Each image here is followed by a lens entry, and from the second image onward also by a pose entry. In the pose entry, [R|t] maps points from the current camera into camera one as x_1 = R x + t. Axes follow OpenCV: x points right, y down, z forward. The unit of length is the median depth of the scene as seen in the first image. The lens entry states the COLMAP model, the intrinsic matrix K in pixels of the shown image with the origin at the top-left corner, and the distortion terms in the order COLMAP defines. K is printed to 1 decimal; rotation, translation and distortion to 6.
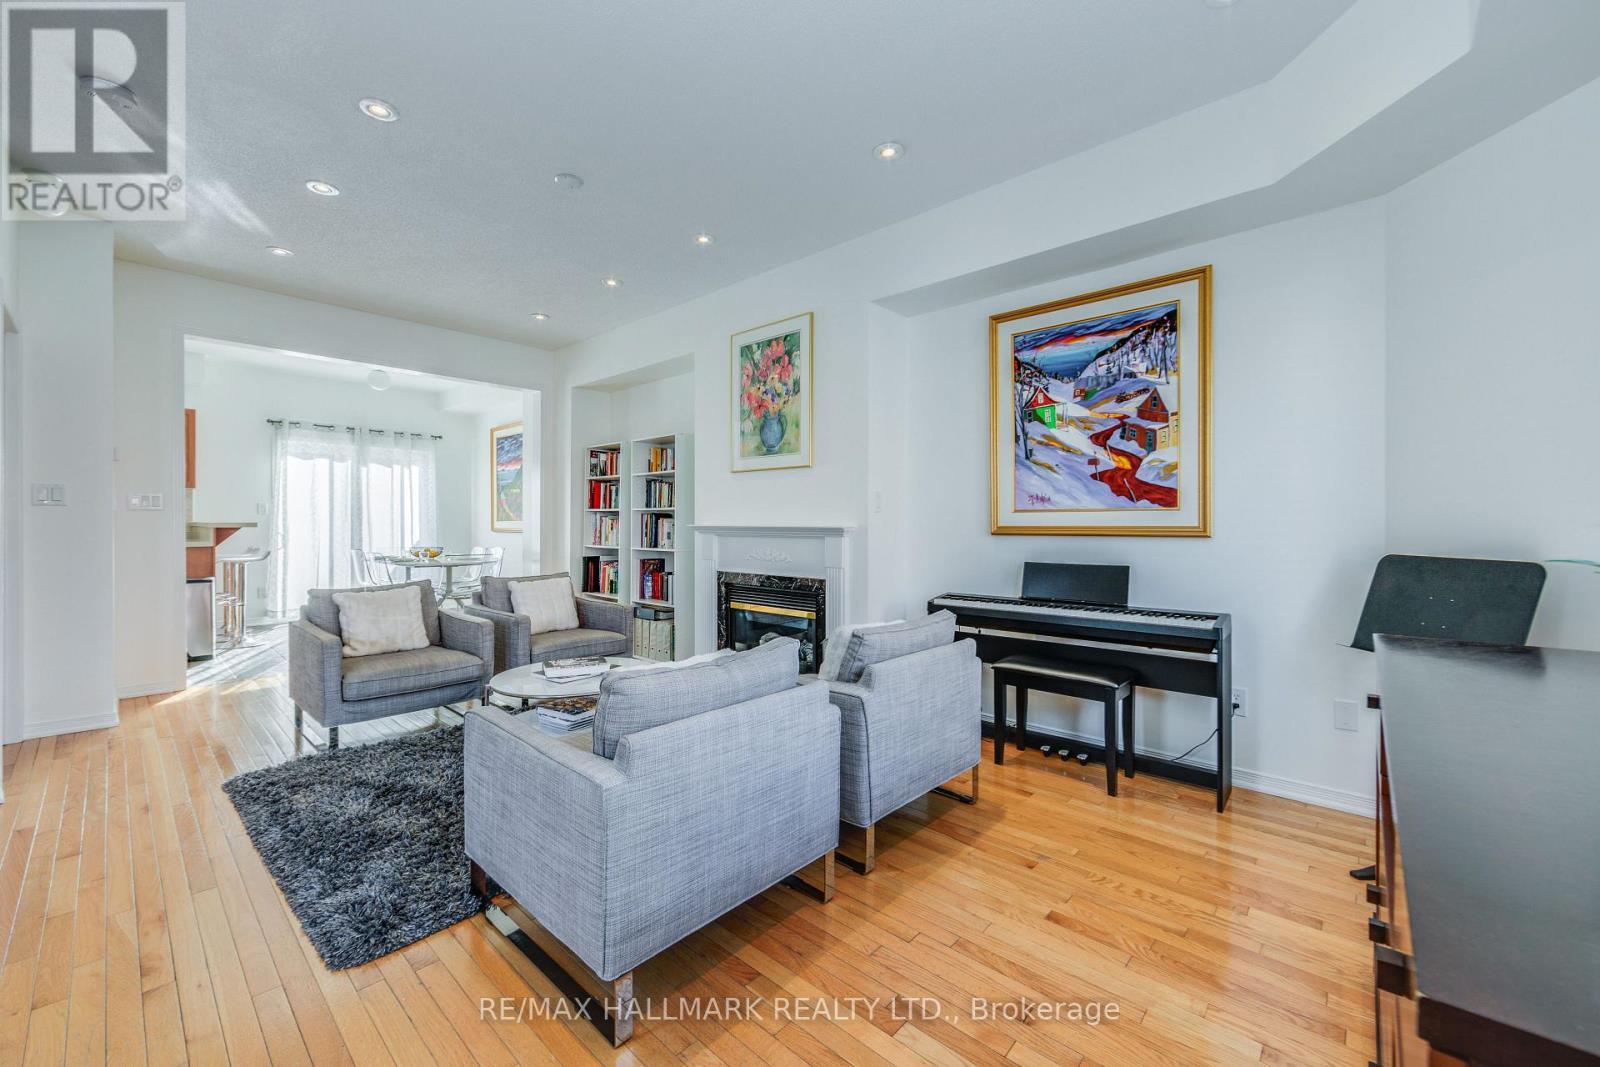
lens RADIAL K [[628.5, 0, 814.3], [0, 628.5, 531.0], [0, 0, 1]] dist [-0.005788, 0.001109]
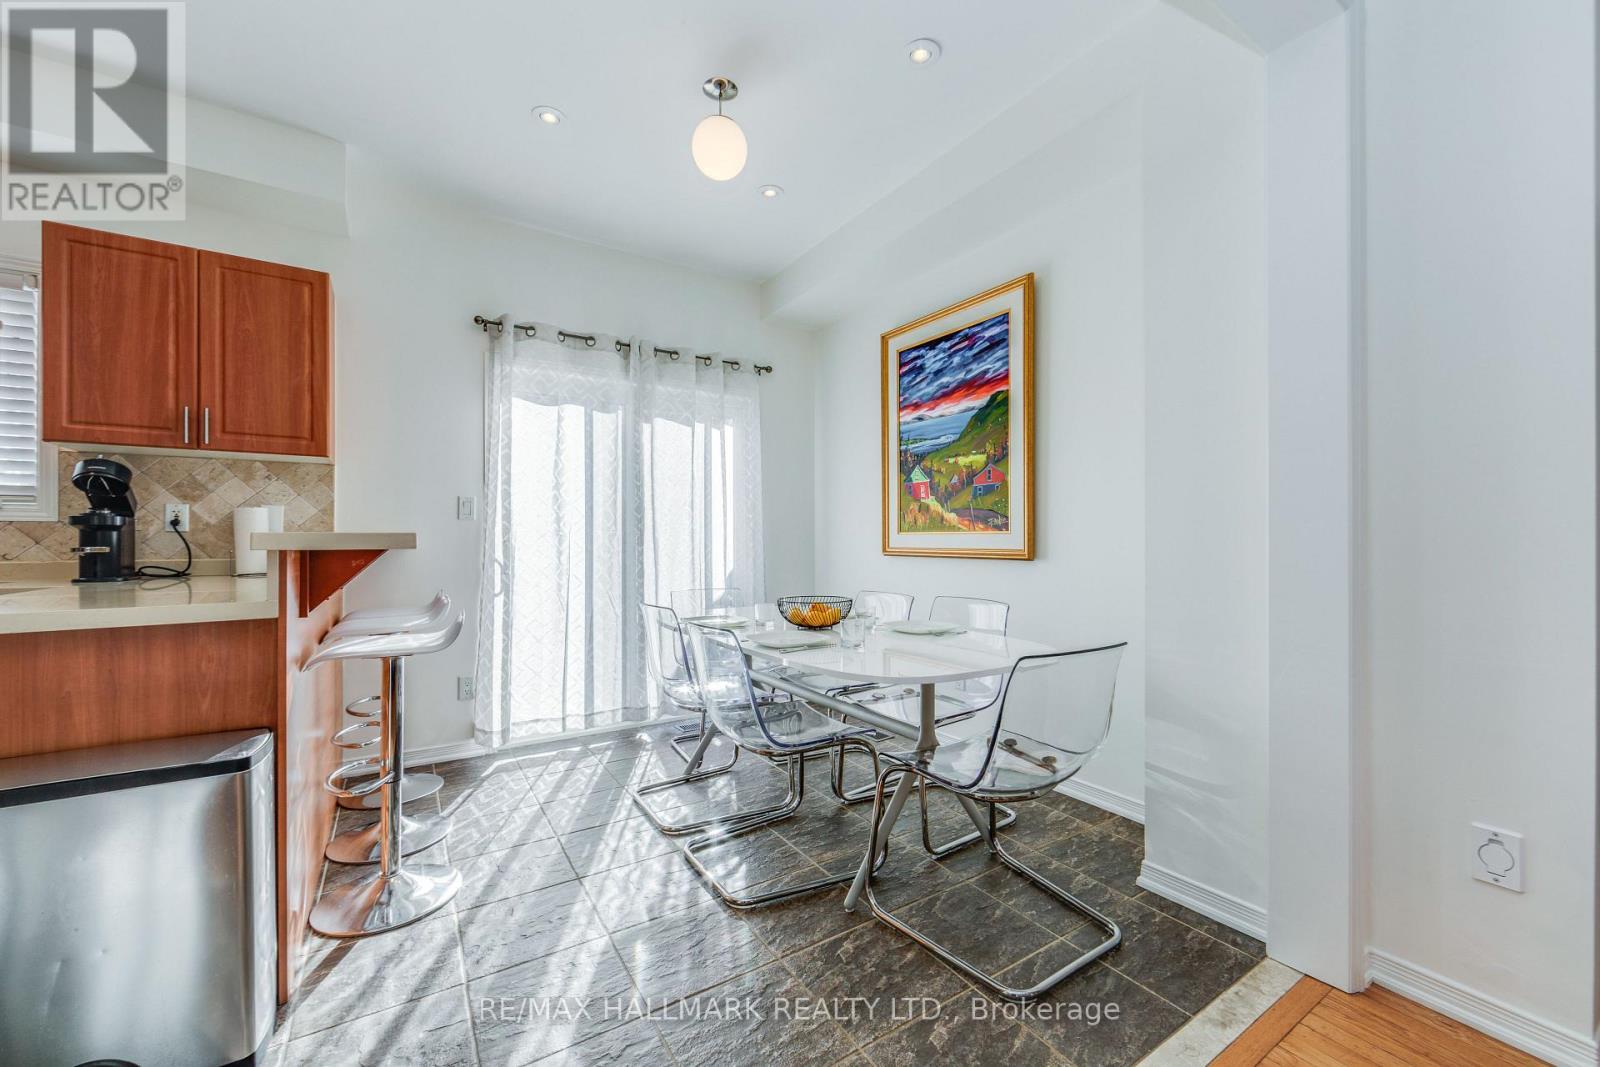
lens RADIAL K [[628.5, 0, 811.8], [0, 628.5, 541.2], [0, 0, 1]] dist [-0.005788, 0.001109]
pose [[0.964688, -0.005504, -0.263338, -0.895068], [0.002852, 0.999941, -0.010452, -0.009871], [0.263380, 0.009332, 0.964647, 1.082827]]
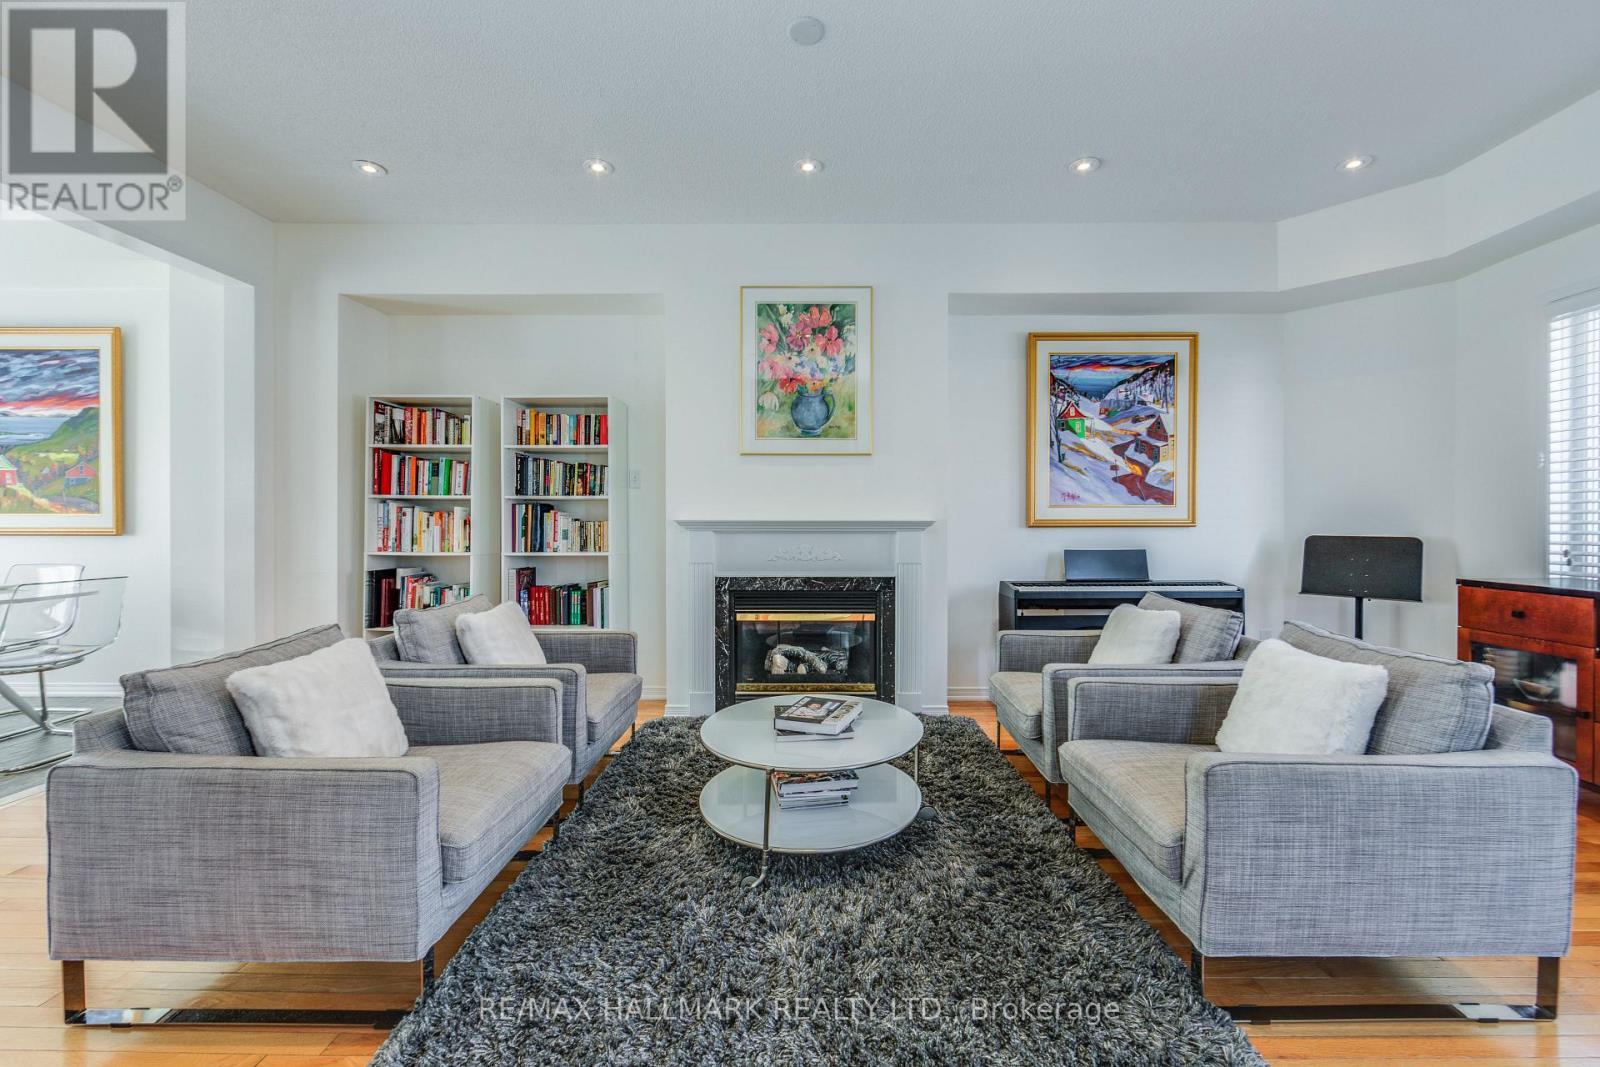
lens RADIAL K [[628.5, 0, 818.8], [0, 628.5, 529.1], [0, 0, 1]] dist [-0.005788, 0.001109]
pose [[0.753370, -0.009232, 0.657532, -0.653991], [0.008849, 0.999953, 0.003901, 0.001372], [-0.657538, 0.002880, 0.753416, 0.353737]]
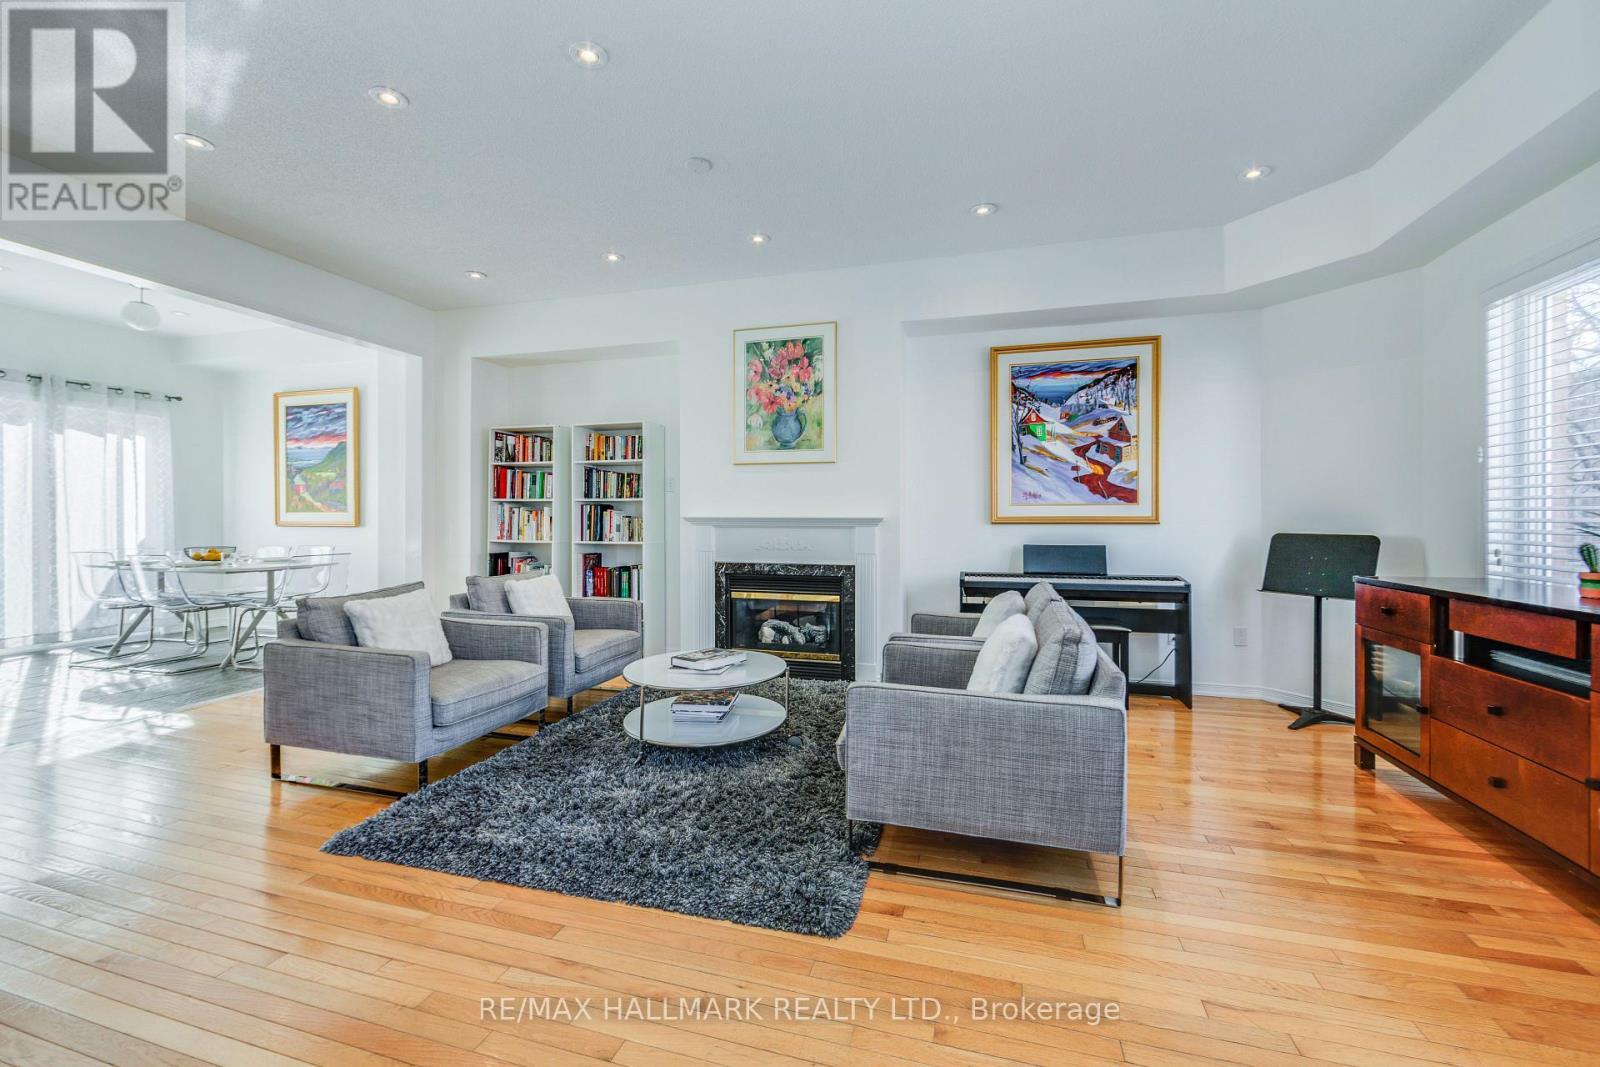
lens RADIAL K [[628.5, 0, 808.4], [0, 628.5, 525.1], [0, 0, 1]] dist [-0.005788, 0.001109]
pose [[0.902802, -0.004994, 0.430027, -0.509611], [0.005104, 0.999987, 0.000899, 0.005019], [-0.430026, 0.001383, 0.902815, 0.031955]]
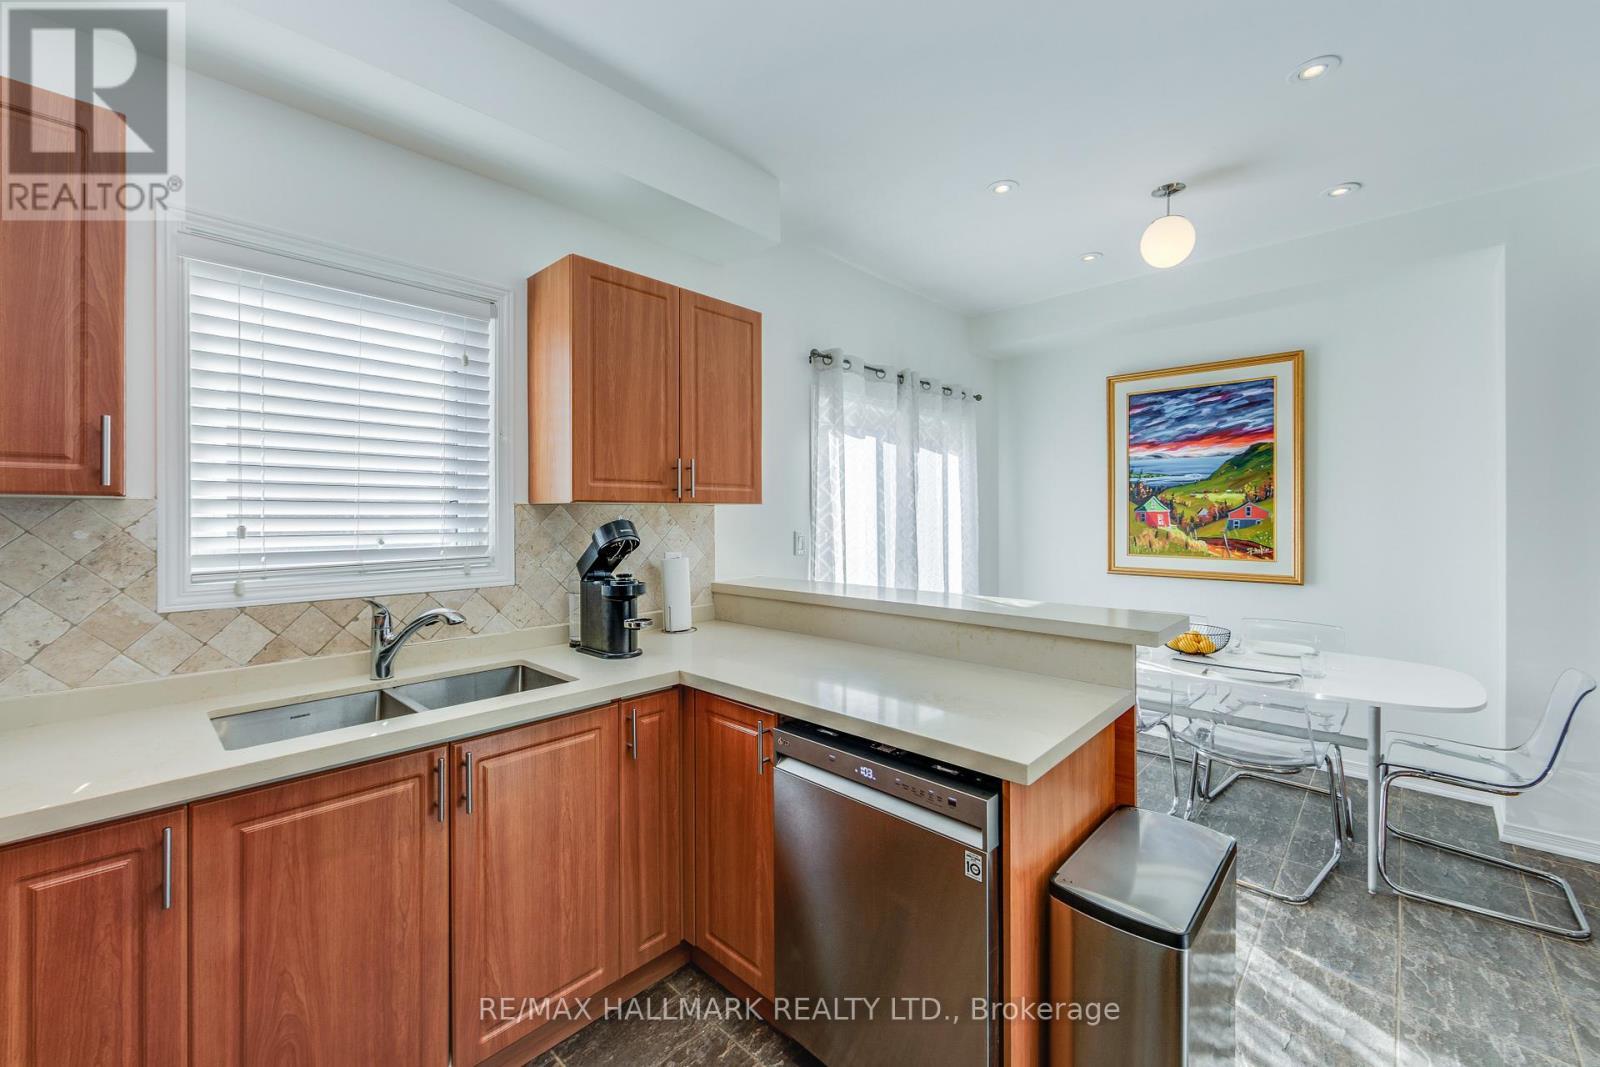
lens RADIAL K [[628.5, 0, 809.3], [0, 628.5, 510.2], [0, 0, 1]] dist [-0.005788, 0.001109]
pose [[0.999534, -0.007547, -0.029582, -1.515704], [0.007139, 0.999879, -0.013854, -0.094570], [0.029683, 0.013636, 0.999466, 0.944697]]
